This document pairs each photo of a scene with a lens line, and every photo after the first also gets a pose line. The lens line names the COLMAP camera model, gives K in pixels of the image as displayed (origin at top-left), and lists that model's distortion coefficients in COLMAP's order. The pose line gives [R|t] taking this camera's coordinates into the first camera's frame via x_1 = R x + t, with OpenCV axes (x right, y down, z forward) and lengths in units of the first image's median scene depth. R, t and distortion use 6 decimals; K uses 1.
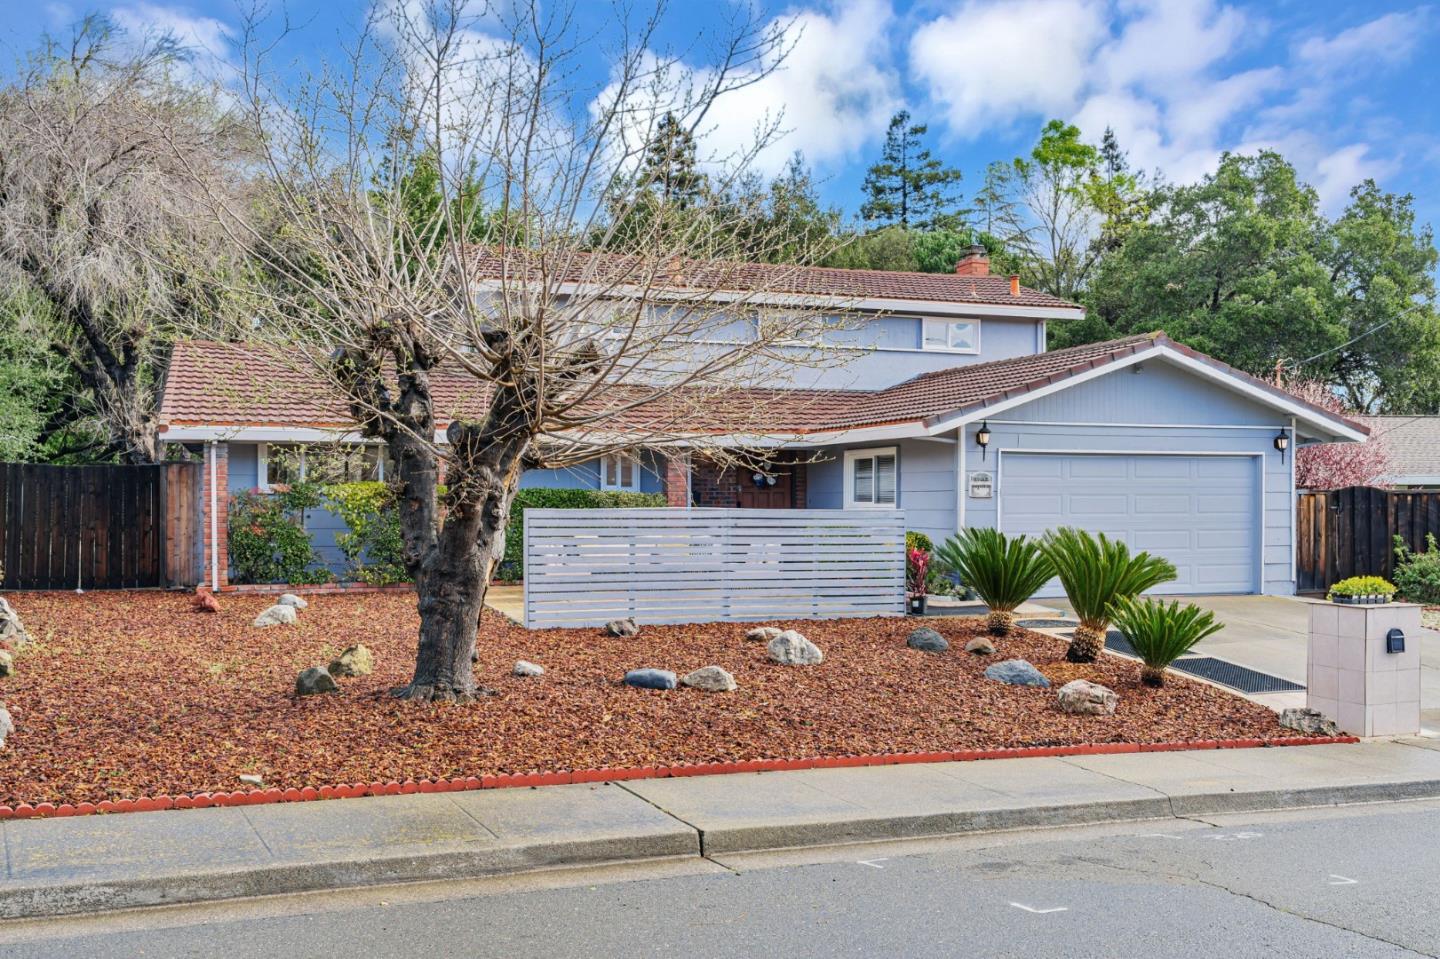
lens RADIAL K [[1492.3, 0, 719.2], [0, 1492.3, 479.6], [0, 0, 1]] dist [0.010077, 0.000000]
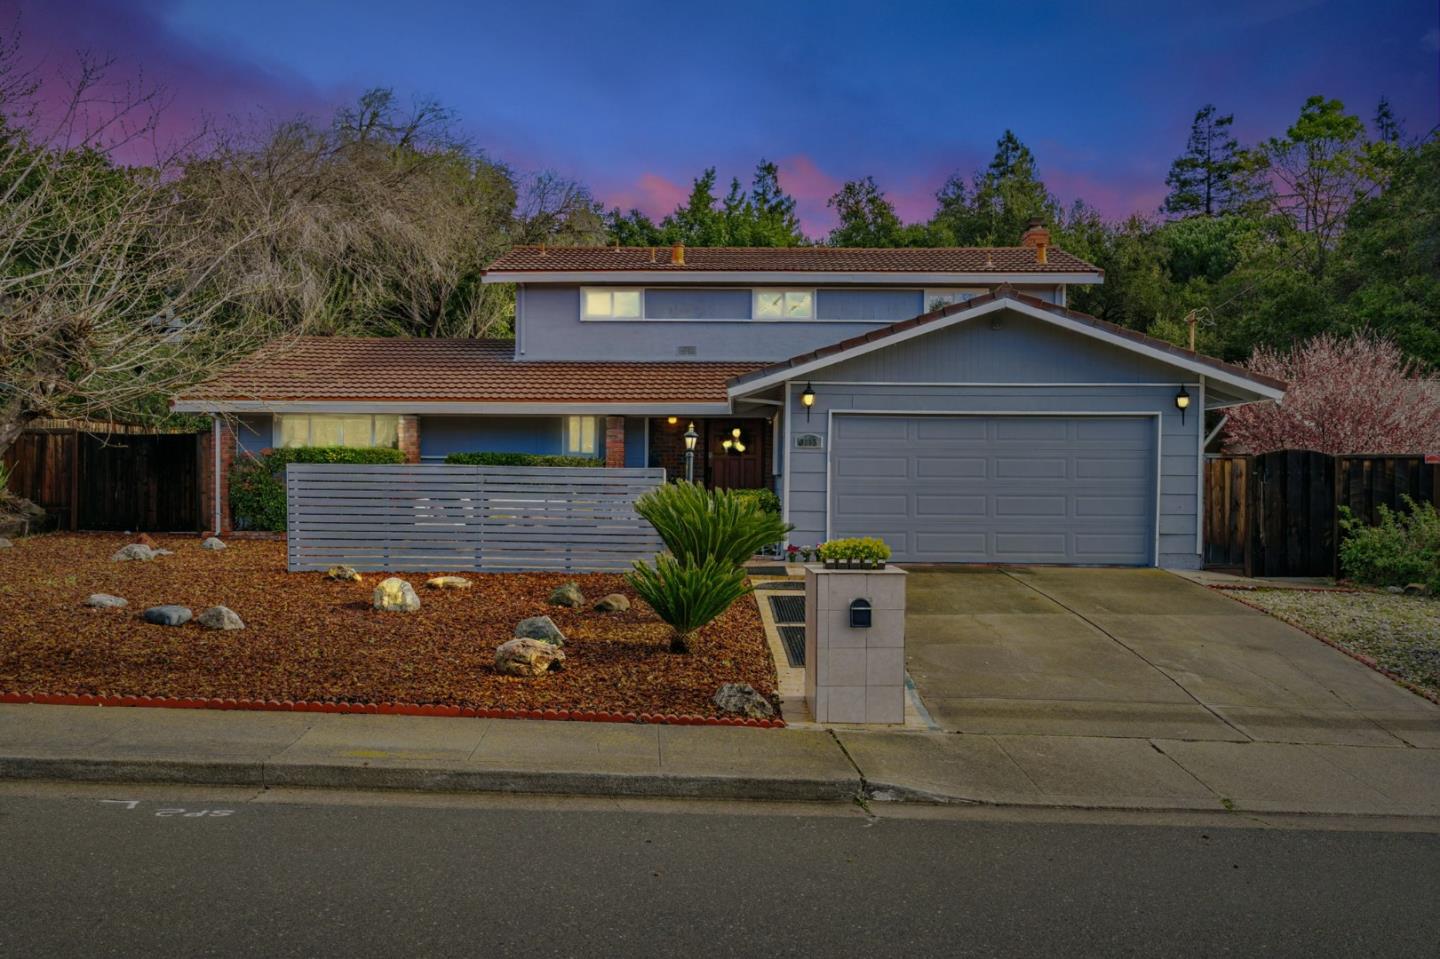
lens RADIAL K [[1238.5, 0, 718.5], [0, 1238.5, 482.7], [0, 0, 1]] dist [0.001962, -0.000686]
pose [[0.924685, 0.007850, -0.380652, 0.386981], [-0.002481, 0.999890, 0.014592, 0.013863], [0.380725, -0.012549, 0.924603, 0.189380]]
